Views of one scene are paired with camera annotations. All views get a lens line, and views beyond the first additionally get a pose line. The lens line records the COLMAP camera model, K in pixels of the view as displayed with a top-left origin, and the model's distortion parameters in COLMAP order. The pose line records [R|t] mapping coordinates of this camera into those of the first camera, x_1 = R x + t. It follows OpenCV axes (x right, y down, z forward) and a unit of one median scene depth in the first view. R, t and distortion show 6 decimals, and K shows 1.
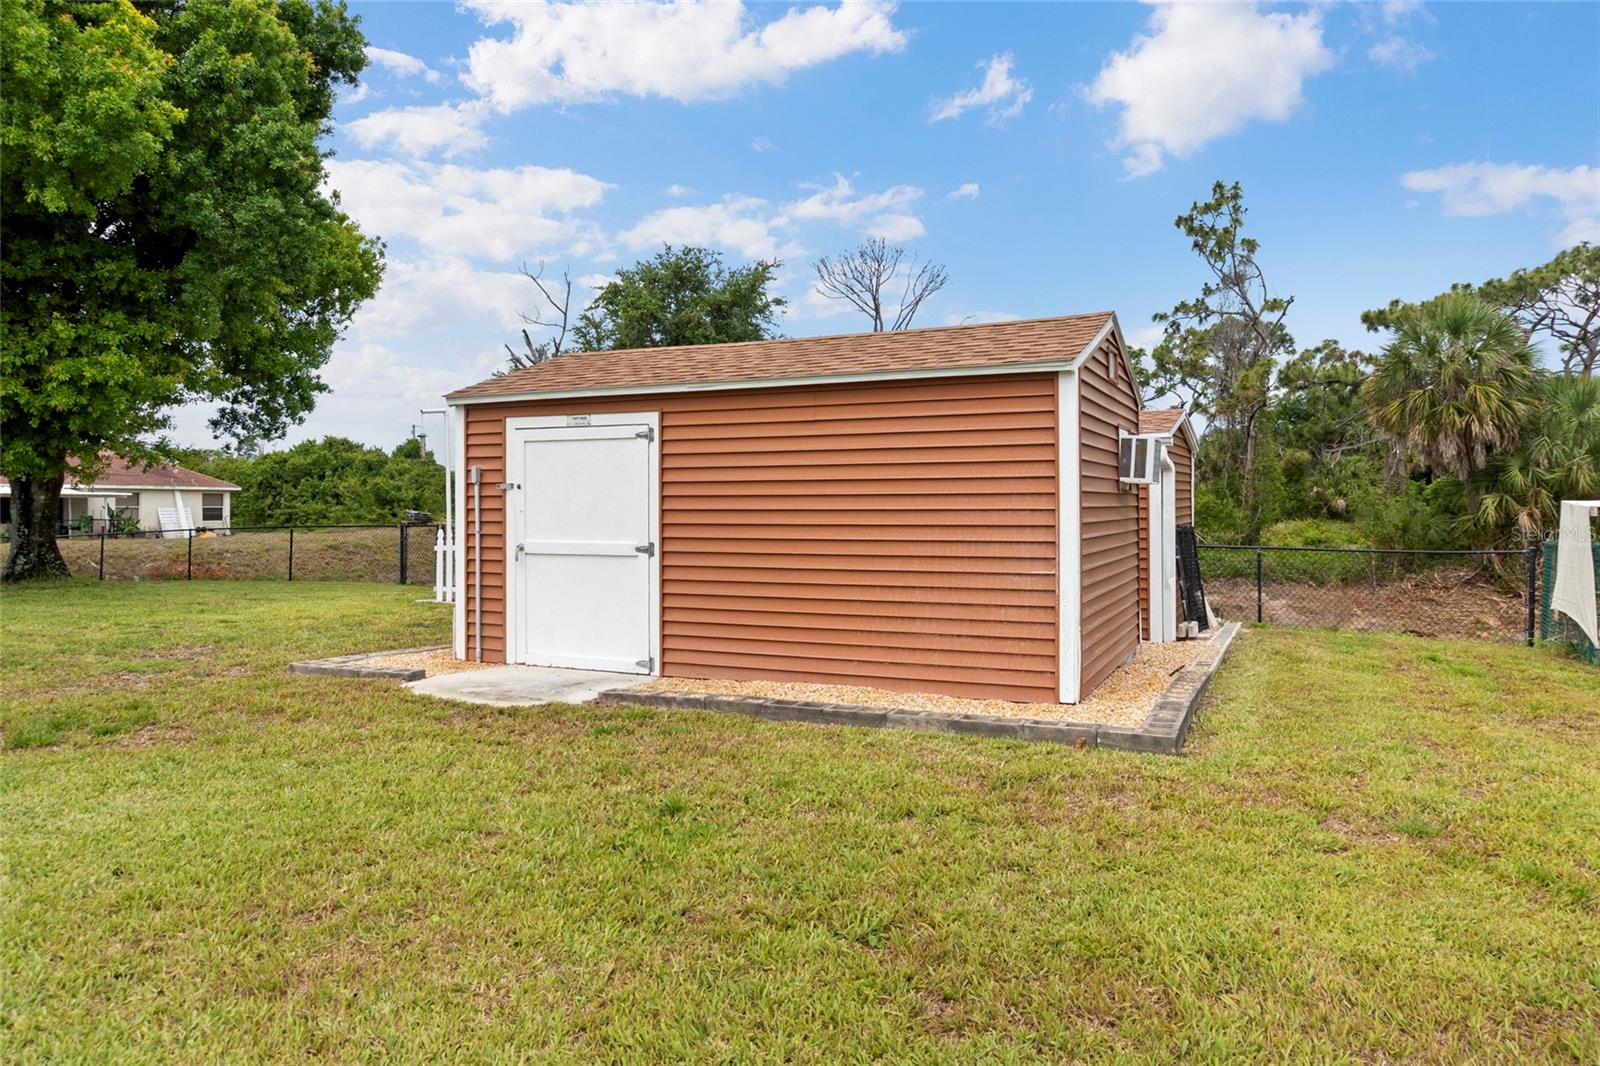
lens RADIAL K [[1075.5, 0, 803.6], [0, 1075.5, 519.7], [0, 0, 1]] dist [-0.025134, -0.001932]
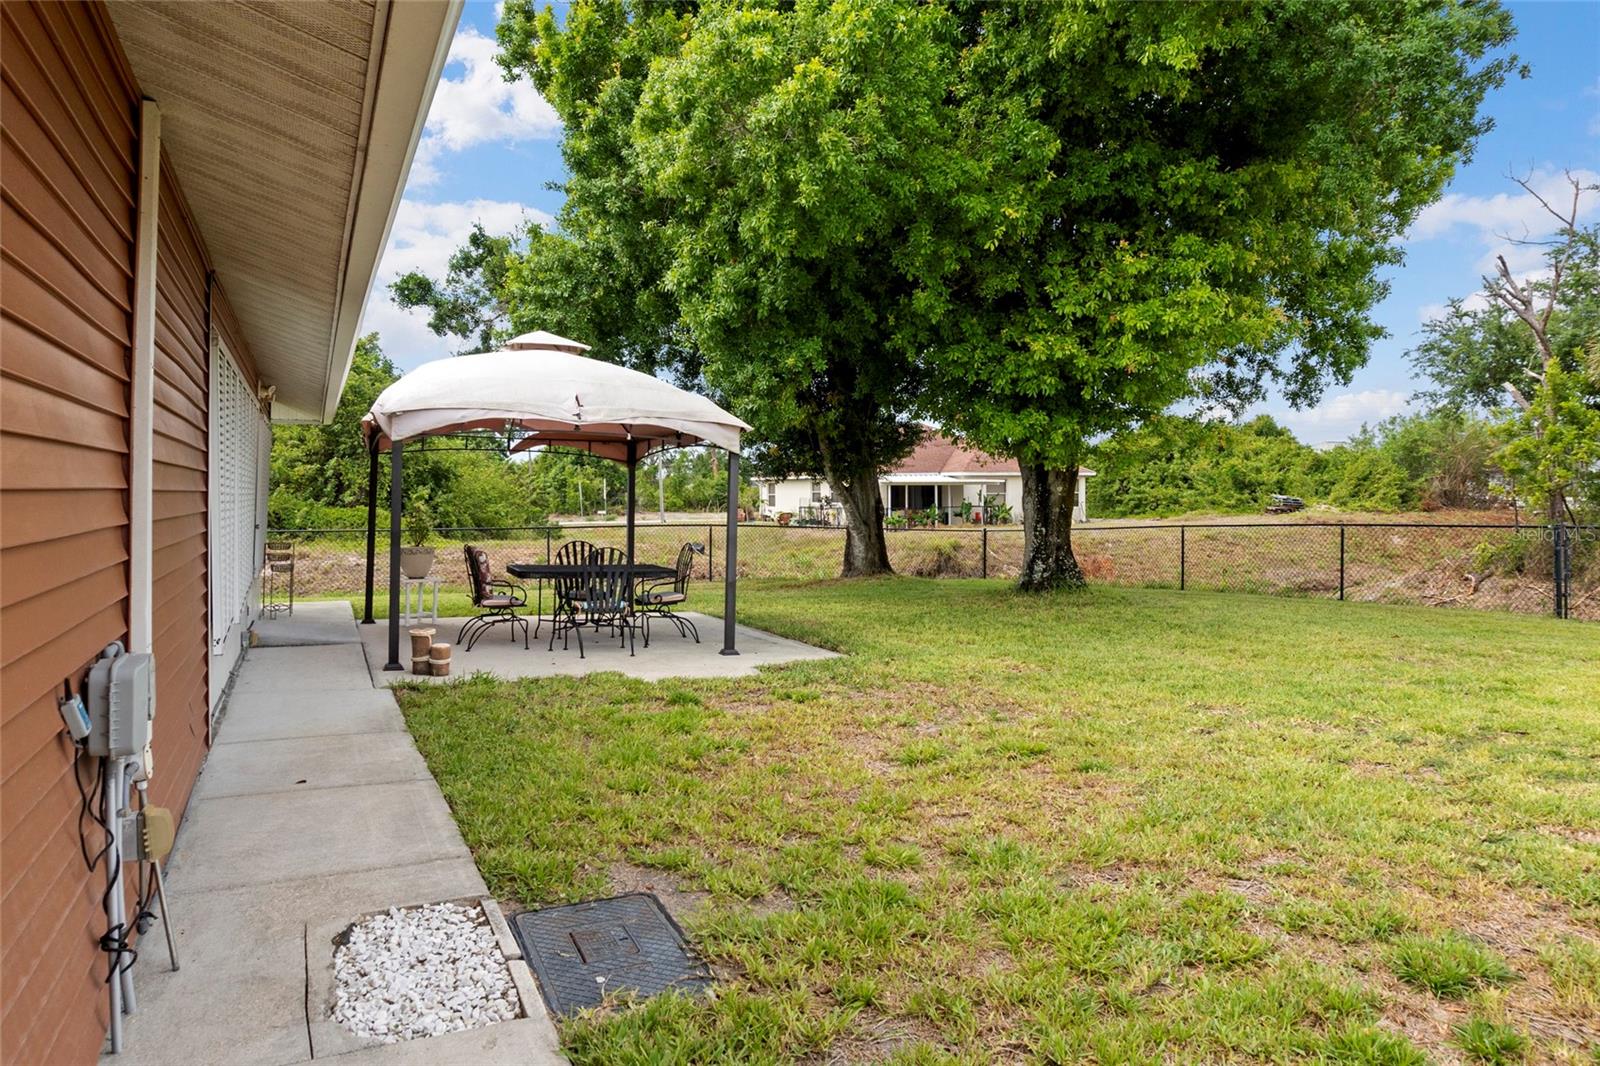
lens RADIAL K [[1074.3, 0, 797.2], [0, 1074.3, 487.7], [0, 0, 1]] dist [-0.036963, -0.000906]
pose [[0.769297, -0.009575, -0.638820, -0.134399], [0.001426, 0.999911, -0.013269, -0.004392], [0.638890, 0.009297, 0.769242, 0.093241]]
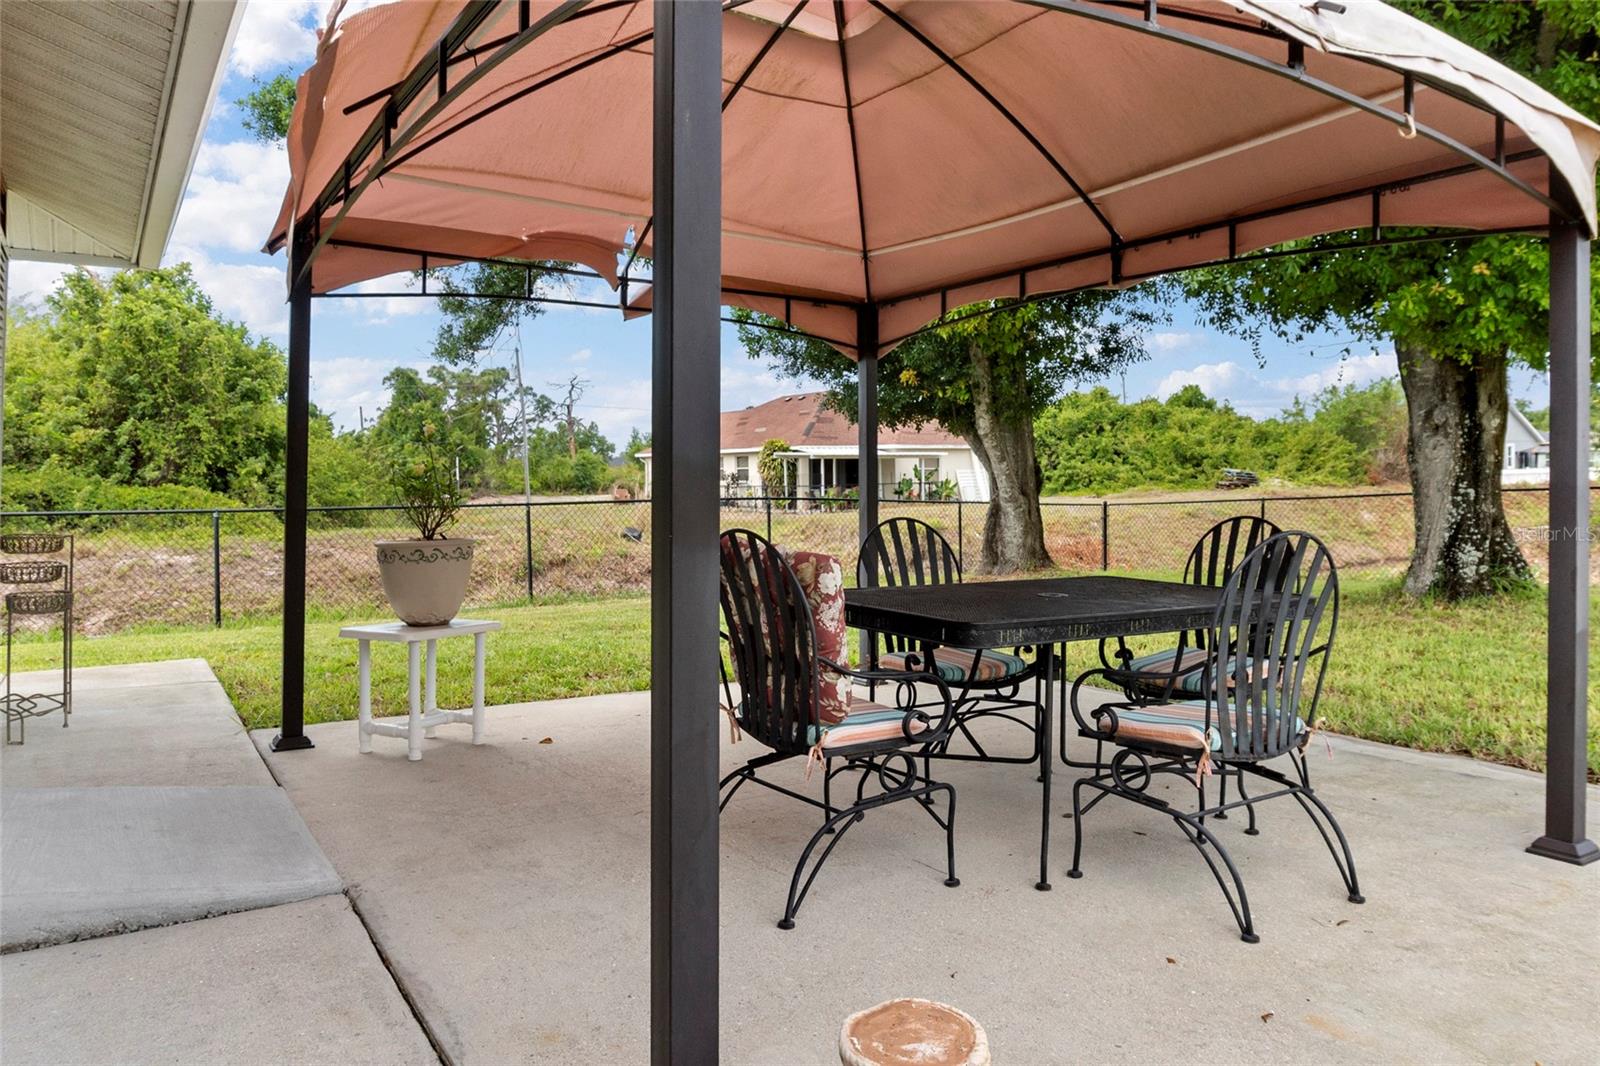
lens RADIAL K [[1074.3, 0, 797.2], [0, 1074.3, 487.7], [0, 0, 1]] dist [-0.036963, -0.000906]
pose [[0.861807, -0.006471, -0.507195, -0.287787], [0.008701, 0.999960, 0.002027, 0.001509], [0.507162, -0.006160, 0.861829, 0.164817]]
